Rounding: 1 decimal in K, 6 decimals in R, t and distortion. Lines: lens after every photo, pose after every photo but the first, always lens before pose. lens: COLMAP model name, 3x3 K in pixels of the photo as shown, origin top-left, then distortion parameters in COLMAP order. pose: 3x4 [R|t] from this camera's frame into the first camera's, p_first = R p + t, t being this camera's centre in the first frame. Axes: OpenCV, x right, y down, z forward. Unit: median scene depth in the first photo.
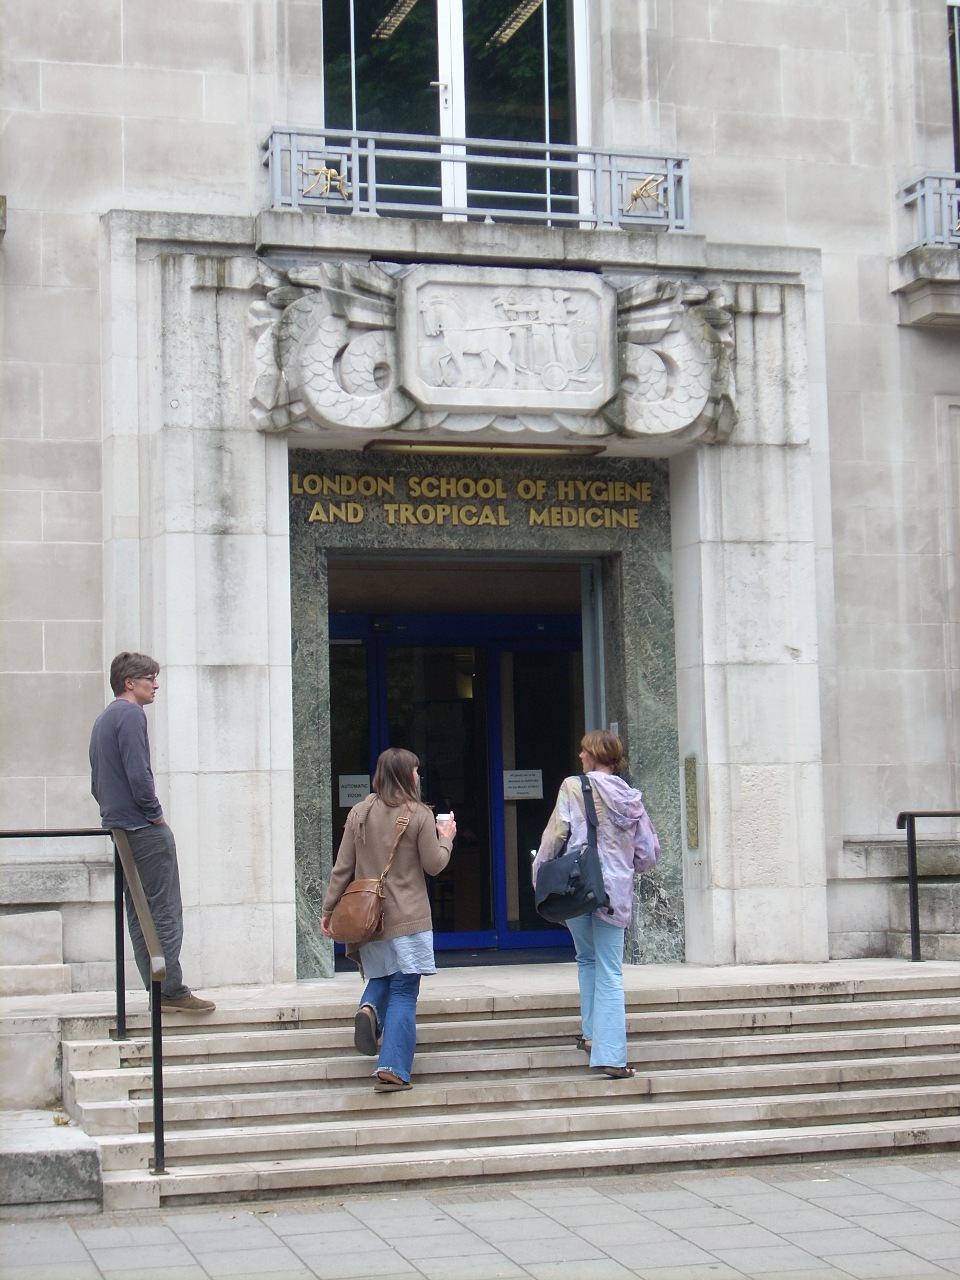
lens RADIAL K [[2386.9, 0, 480.0], [0, 2386.9, 640.0], [0, 0, 1]] dist [0.000458, -0.378918]
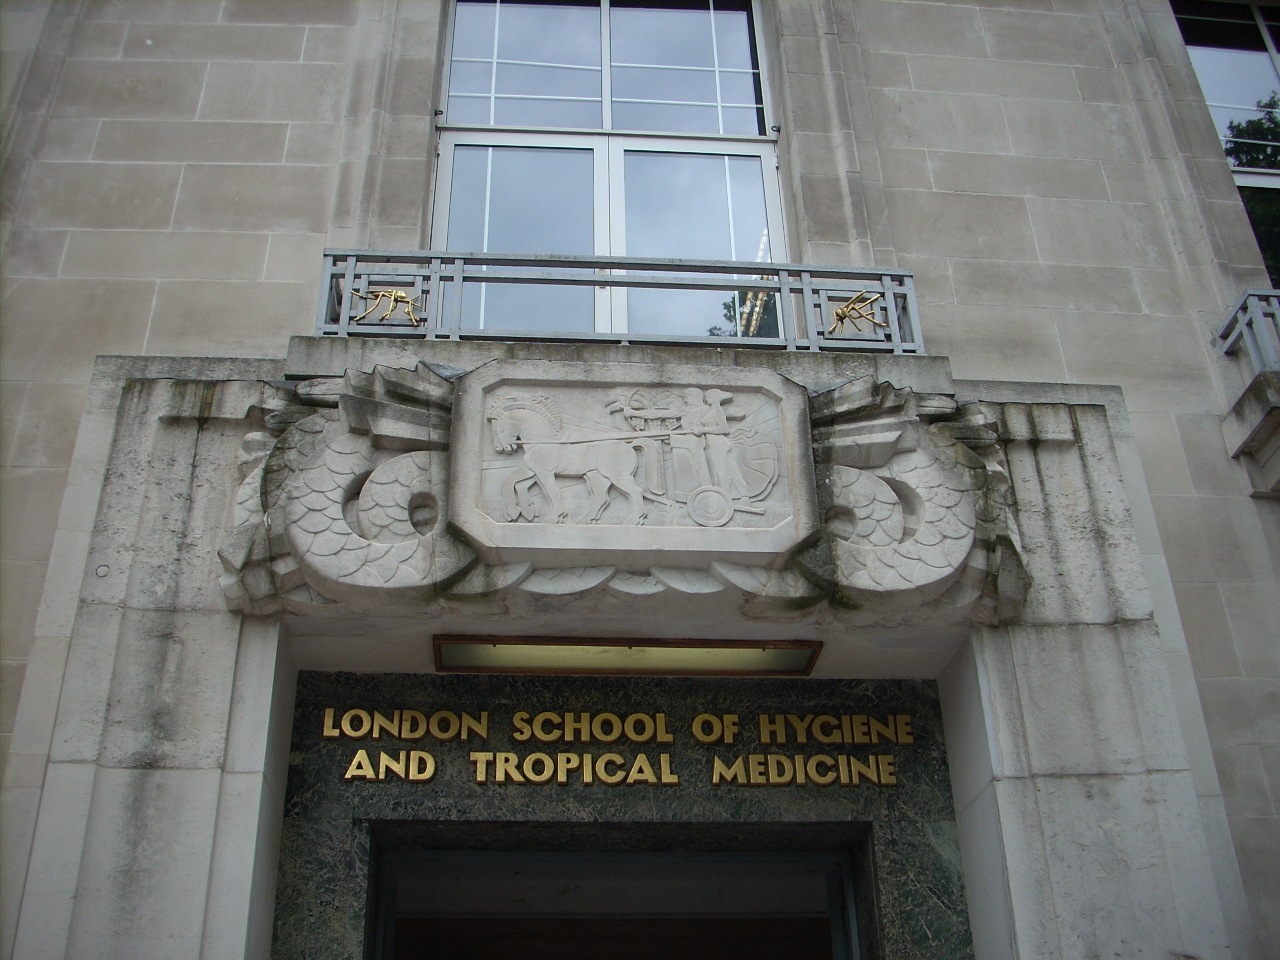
lens RADIAL K [[1360.8, 0, 637.4], [0, 1360.8, 501.4], [0, 0, 1]] dist [-0.169964, 0.132251]
pose [[0.976235, -0.111504, -0.185829, 0.076682], [0.016678, 0.893591, -0.448572, 0.044411], [0.216073, 0.434812, 0.874215, 0.675752]]
